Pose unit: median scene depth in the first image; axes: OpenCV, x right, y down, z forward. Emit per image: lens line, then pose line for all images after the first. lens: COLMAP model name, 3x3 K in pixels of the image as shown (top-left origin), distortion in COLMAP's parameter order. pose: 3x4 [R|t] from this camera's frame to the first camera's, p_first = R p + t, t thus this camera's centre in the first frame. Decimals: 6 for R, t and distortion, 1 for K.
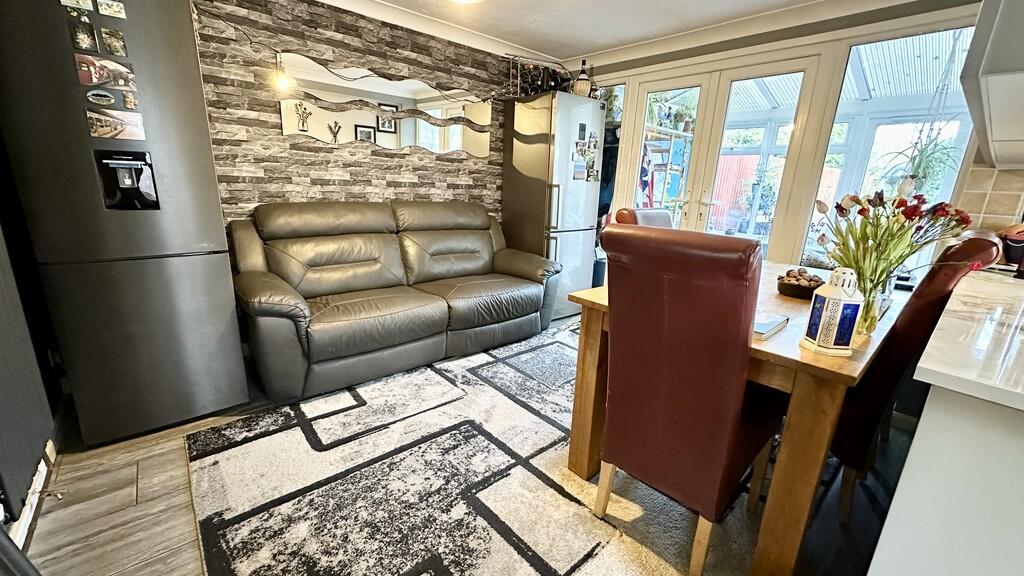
lens RADIAL K [[408.0, 0, 510.9], [0, 408.0, 291.4], [0, 0, 1]] dist [-0.008019, 0.000475]
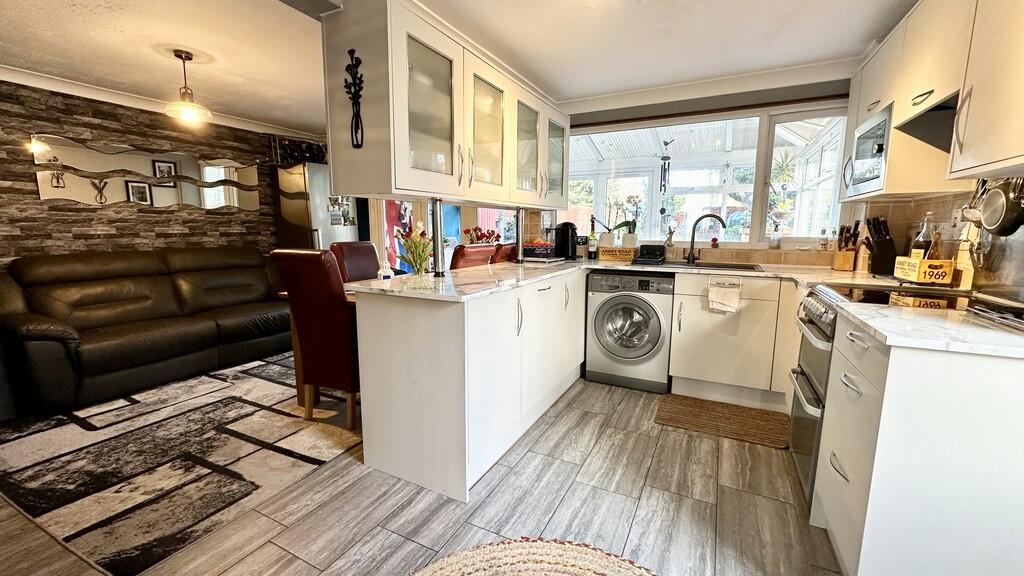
lens RADIAL K [[408.0, 0, 515.3], [0, 408.0, 289.7], [0, 0, 1]] dist [-0.008019, 0.000475]
pose [[0.924257, -0.100738, 0.368240, 0.257294], [0.137723, 0.987589, -0.075504, 0.153517], [-0.356064, 0.120501, 0.926660, -0.547999]]
